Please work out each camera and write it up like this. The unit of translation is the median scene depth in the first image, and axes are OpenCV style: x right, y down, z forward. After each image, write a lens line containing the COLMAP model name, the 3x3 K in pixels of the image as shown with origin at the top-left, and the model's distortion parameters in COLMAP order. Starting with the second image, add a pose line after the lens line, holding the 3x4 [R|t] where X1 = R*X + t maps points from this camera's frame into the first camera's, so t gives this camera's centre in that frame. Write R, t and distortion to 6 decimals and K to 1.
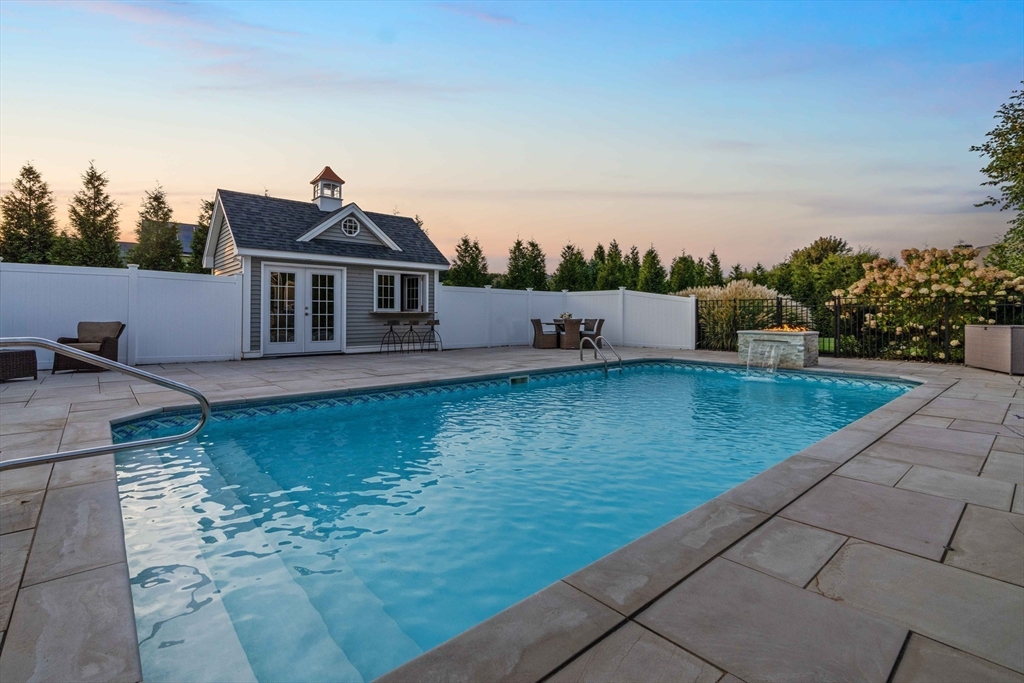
lens RADIAL K [[473.0, 0, 512.9], [0, 473.0, 333.1], [0, 0, 1]] dist [0.000048, -0.000006]
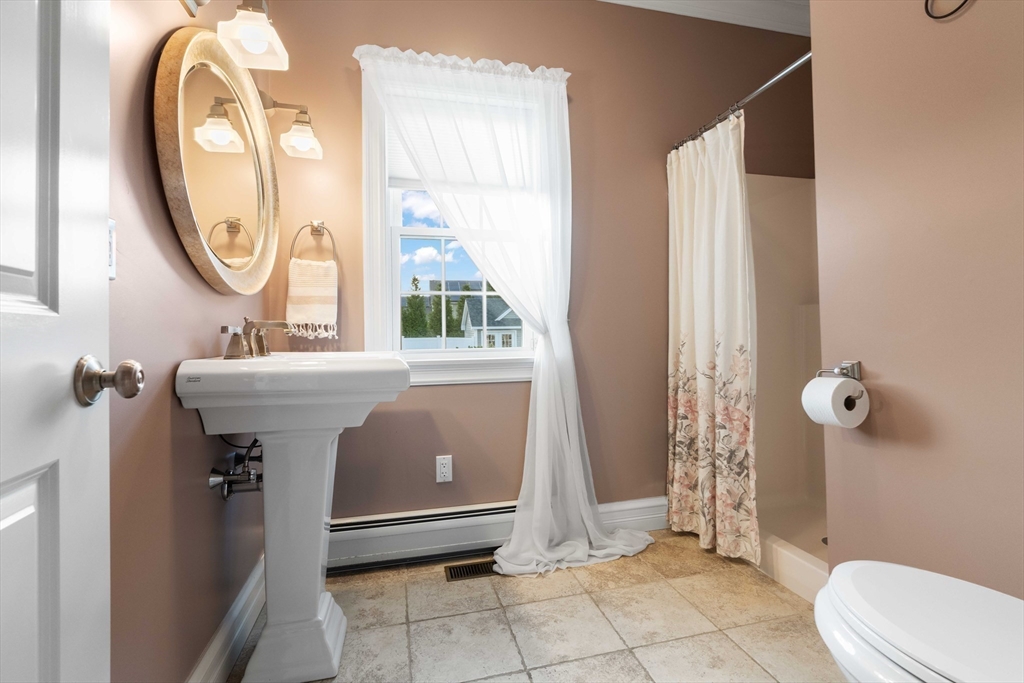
lens RADIAL K [[473.0, 0, 513.2], [0, 473.0, 343.1], [0, 0, 1]] dist [0.000048, -0.000006]
pose [[0.888901, -0.016344, -0.457807, 0.654119], [0.004977, 0.999649, -0.026024, -0.026169], [0.458072, 0.020854, 0.888670, -0.973432]]
